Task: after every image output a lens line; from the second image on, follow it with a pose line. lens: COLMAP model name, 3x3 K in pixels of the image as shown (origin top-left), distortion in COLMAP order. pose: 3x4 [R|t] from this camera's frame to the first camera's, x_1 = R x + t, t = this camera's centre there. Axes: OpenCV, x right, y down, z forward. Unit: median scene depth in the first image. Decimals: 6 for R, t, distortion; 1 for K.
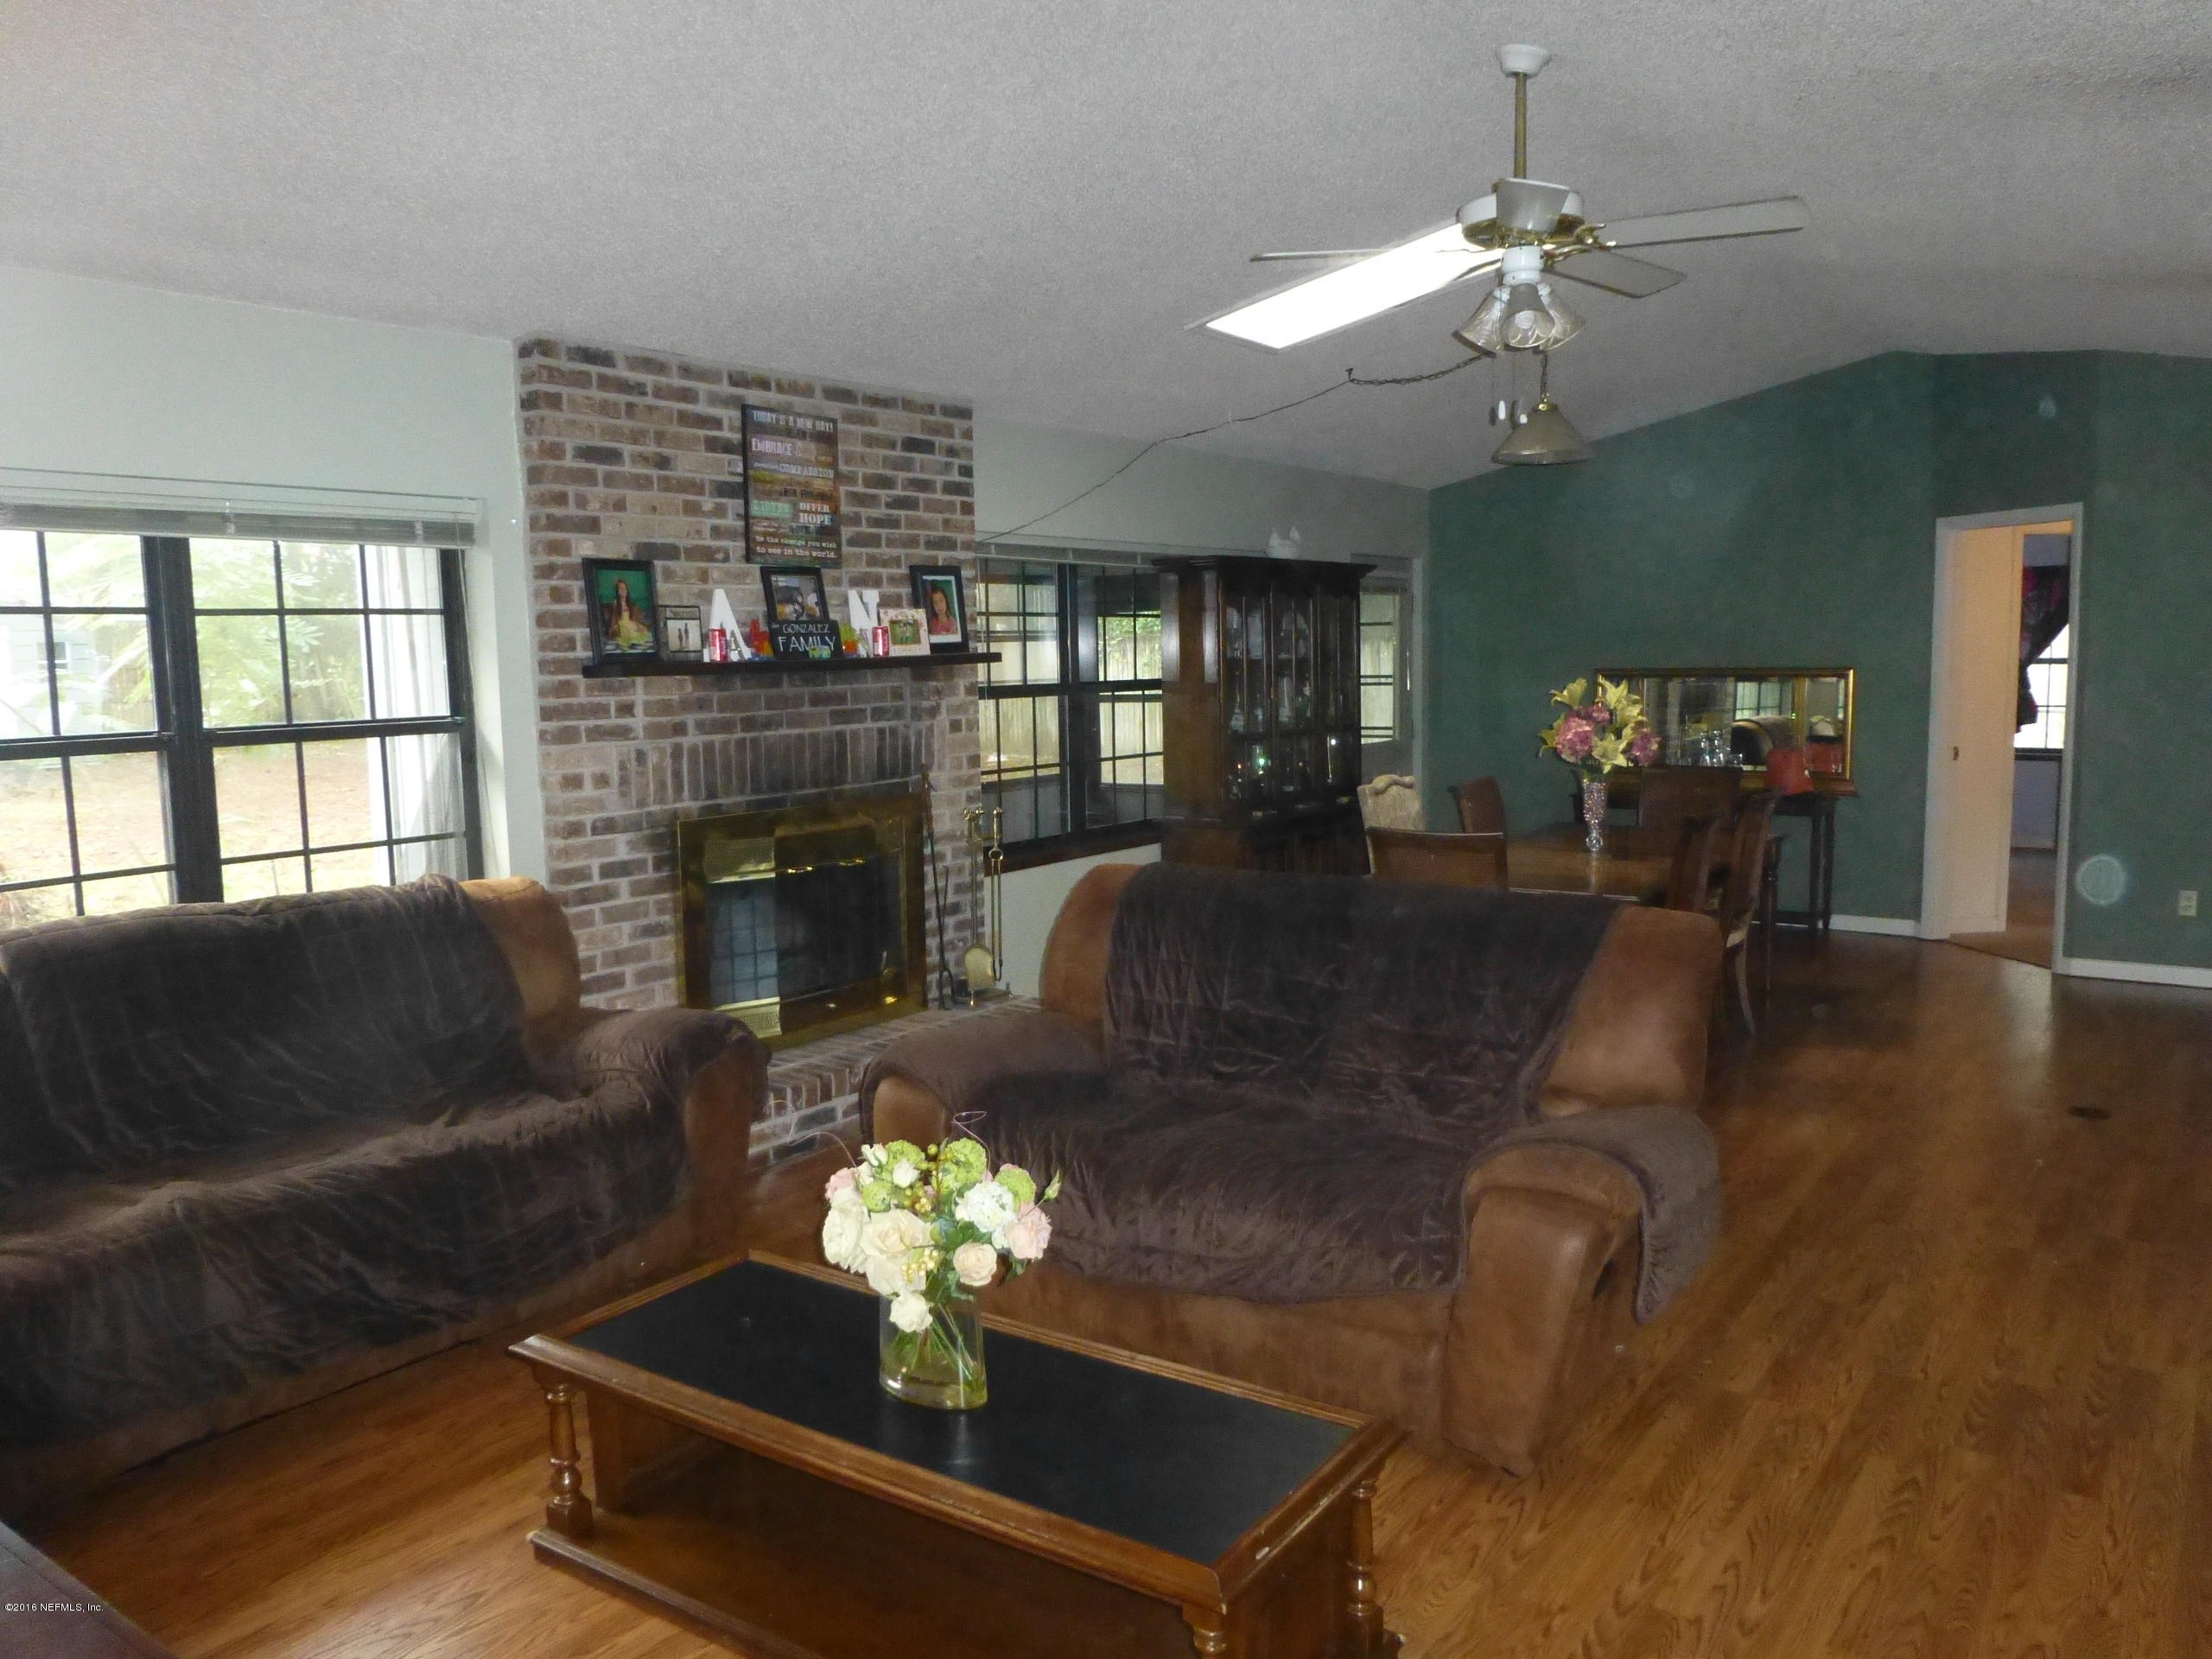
lens RADIAL K [[1625.9, 0, 1106.0], [0, 1625.9, 829.5], [0, 0, 1]] dist [-0.021170, 0.000638]
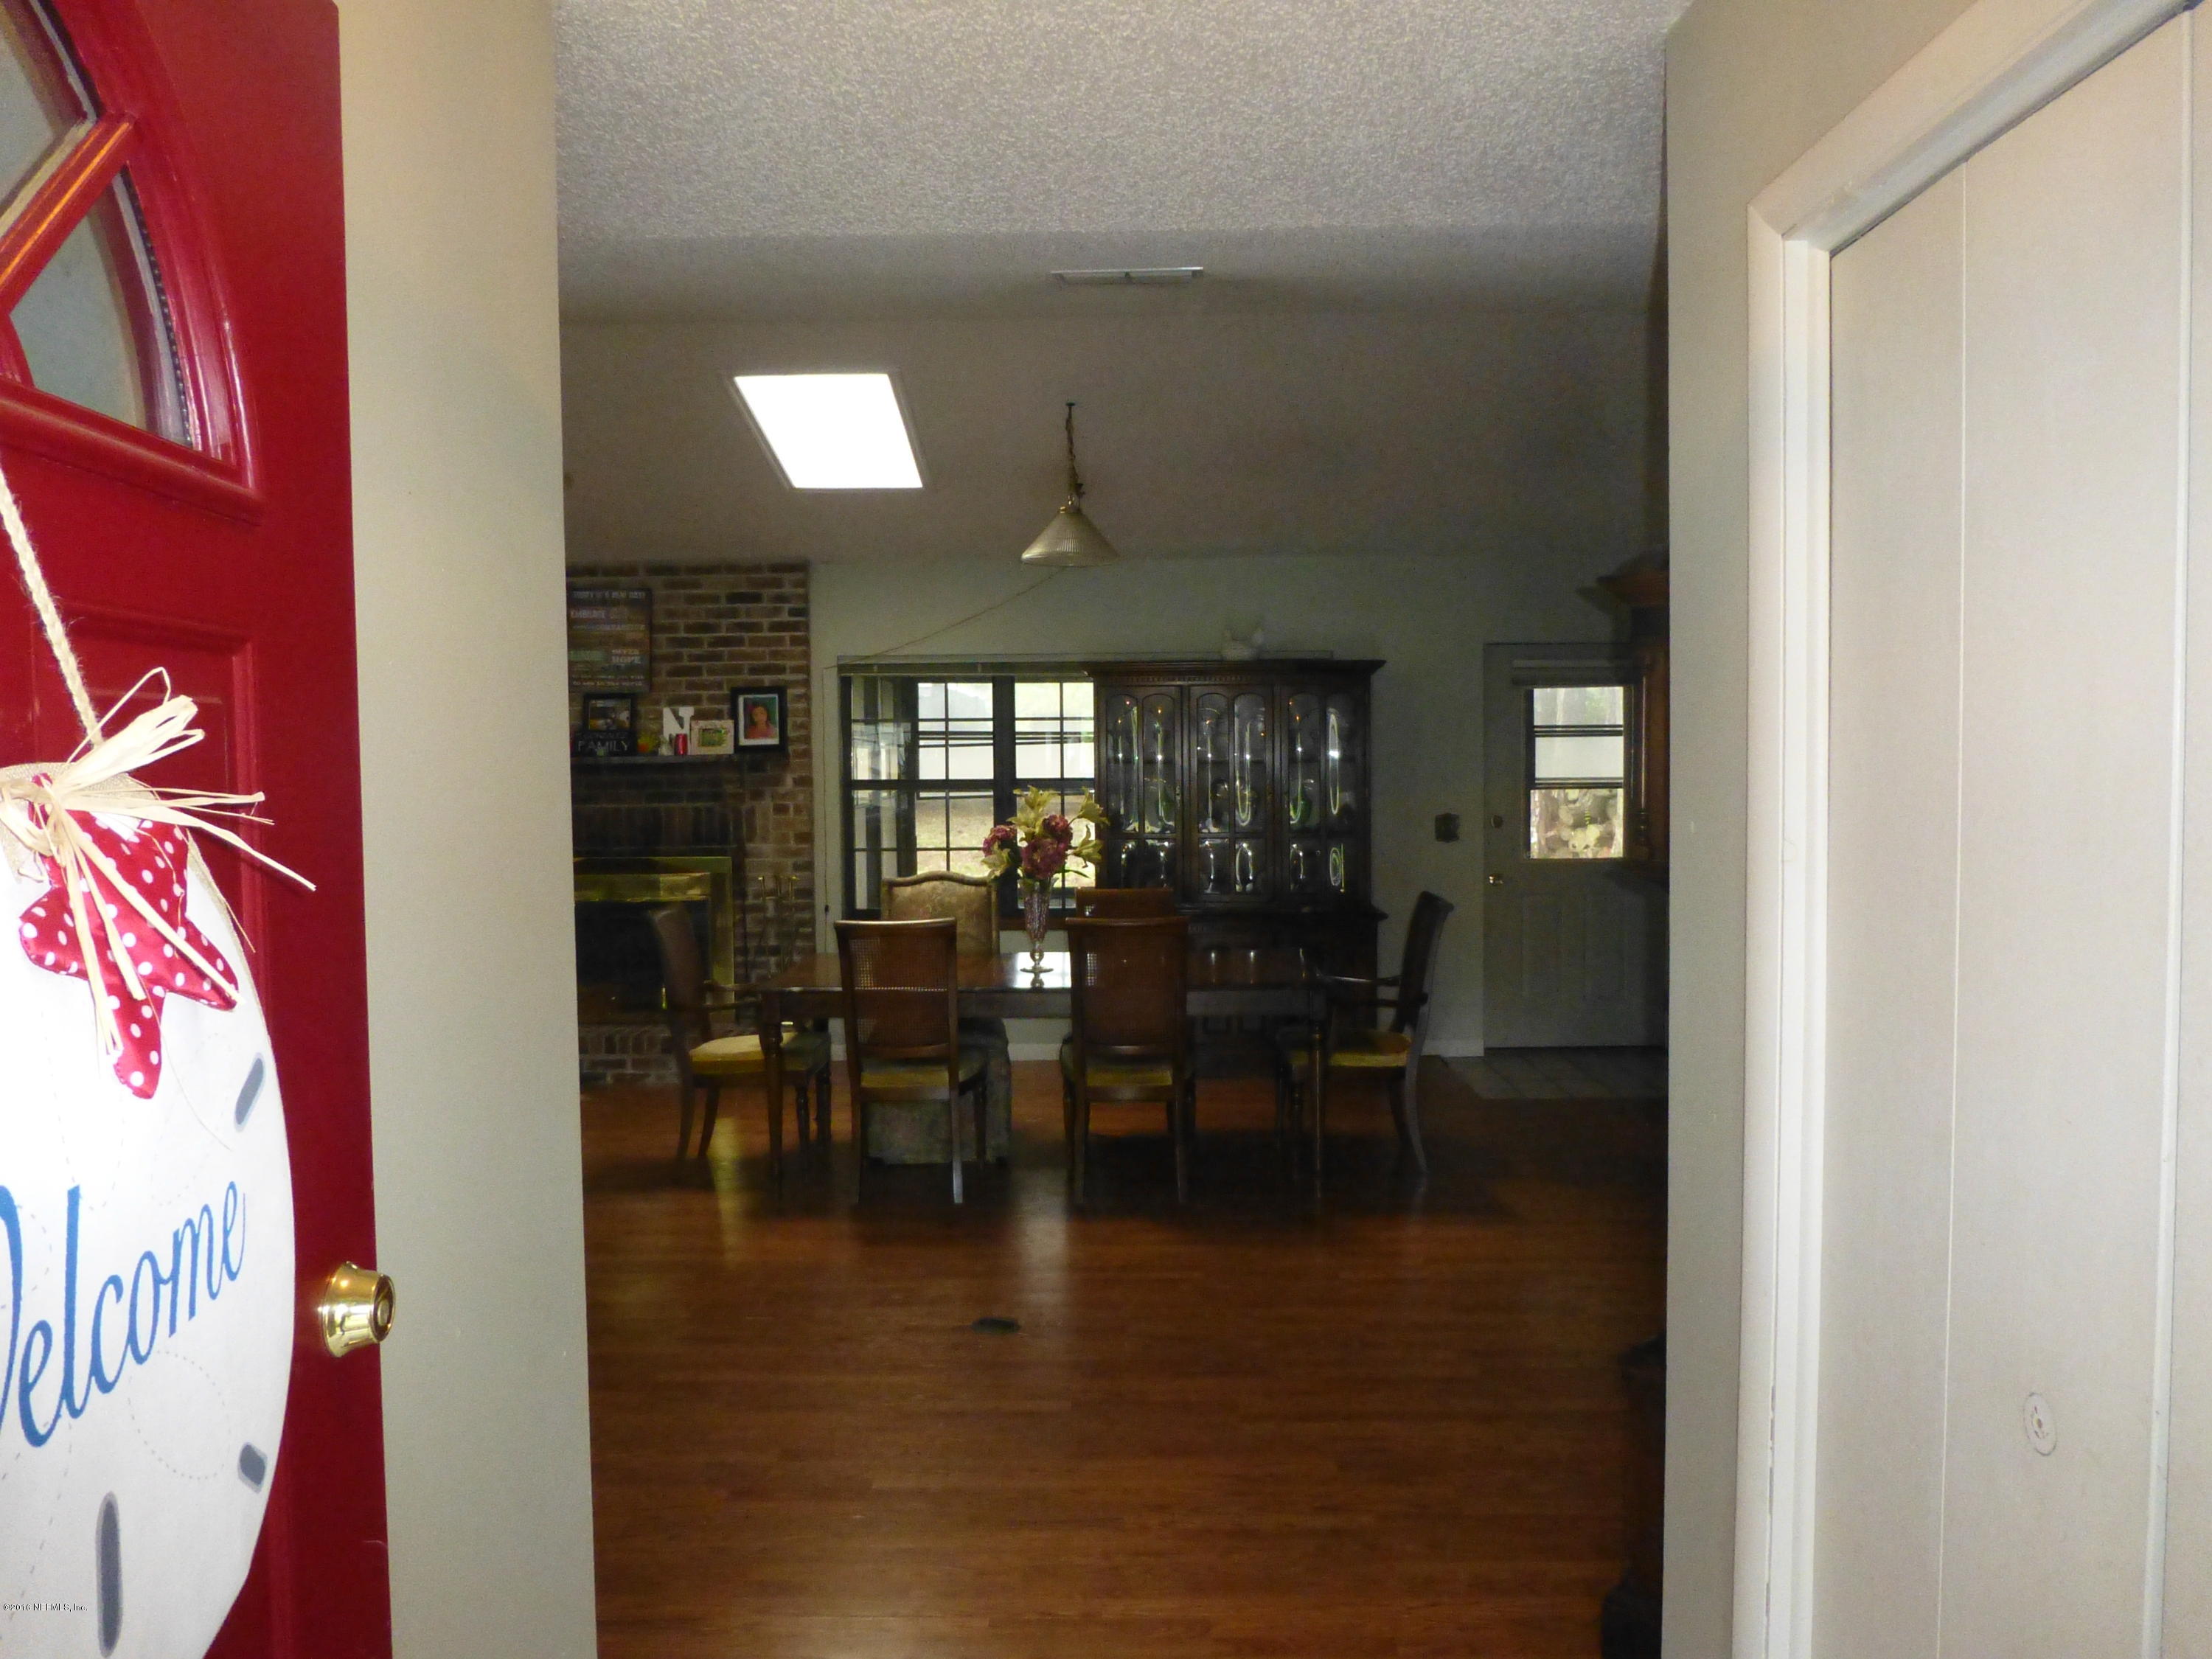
lens RADIAL K [[1625.9, 0, 1106.0], [0, 1625.9, 829.5], [0, 0, 1]] dist [-0.021170, 0.000638]
pose [[0.573488, 0.052838, -0.817509, 1.318834], [-0.092405, 0.995721, -0.000467, -0.084239], [0.813986, 0.075810, 0.575916, 0.557429]]
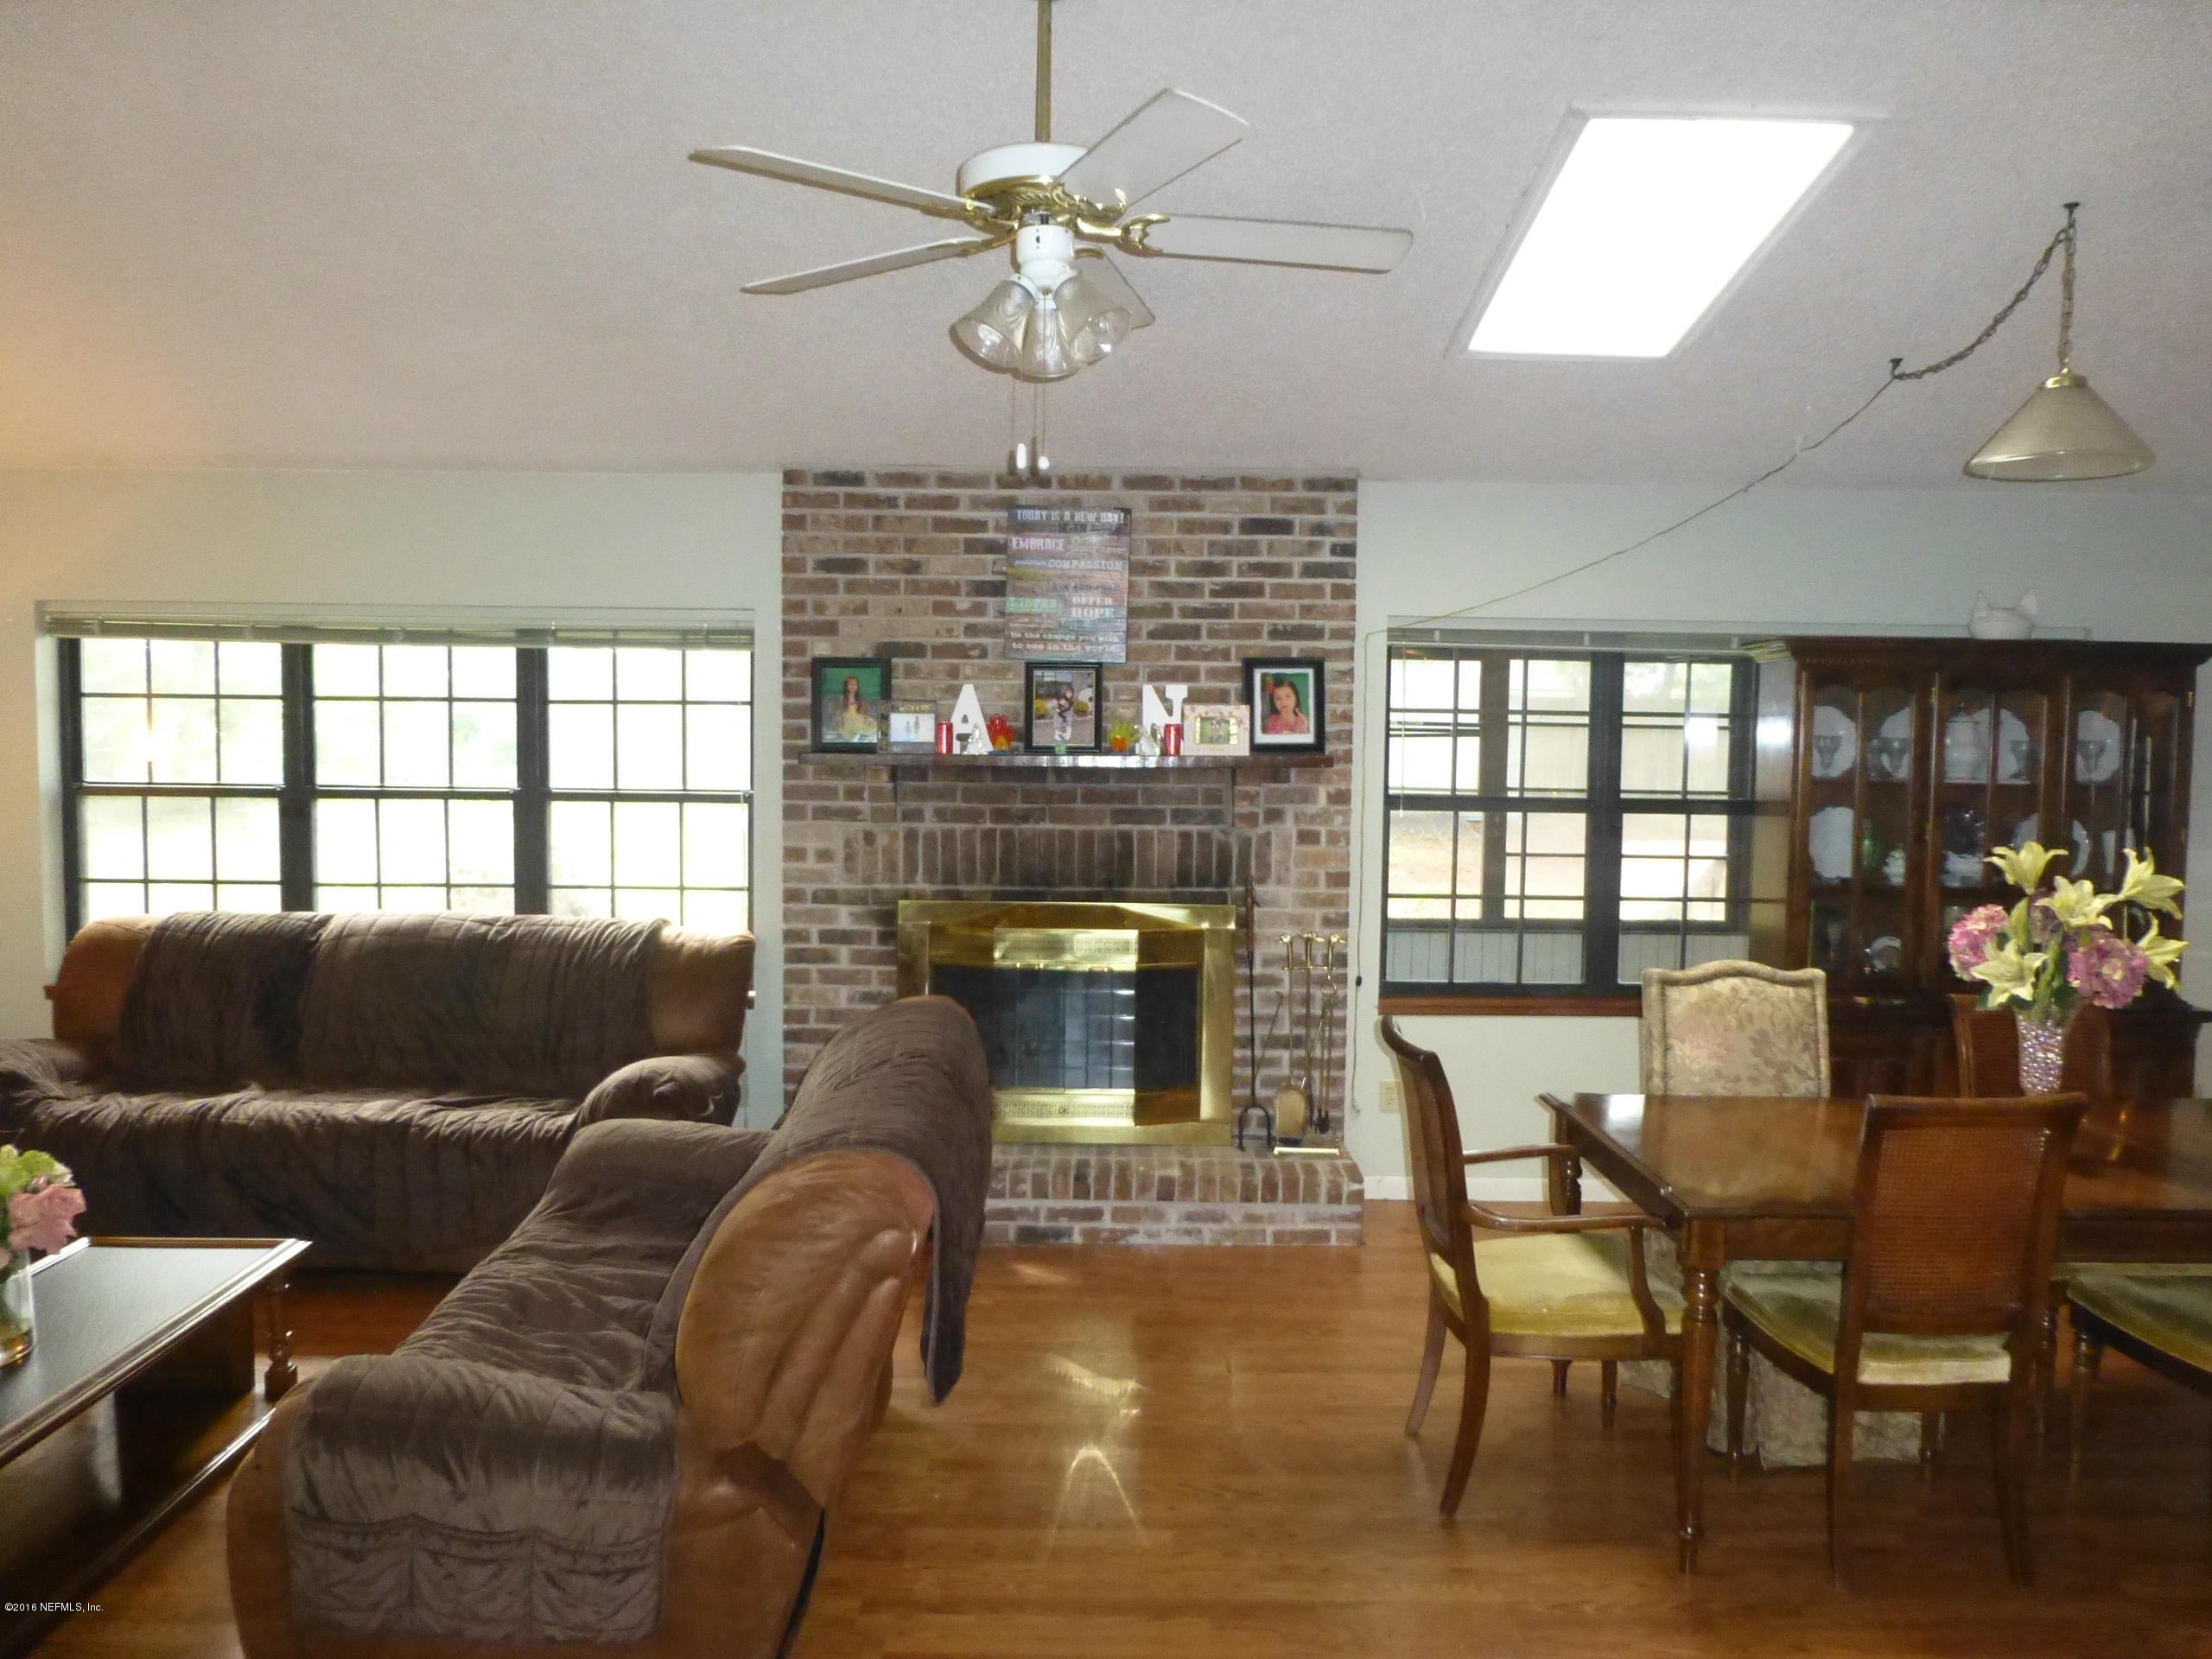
lens RADIAL K [[1569.2, 0, 1106.0], [0, 1569.2, 829.5], [0, 0, 1]] dist [-0.049441, -0.000229]
pose [[0.589821, 0.078793, -0.803681, 0.626859], [-0.114395, 0.993344, 0.013433, -0.079285], [0.799391, 0.084014, 0.594909, 0.480835]]
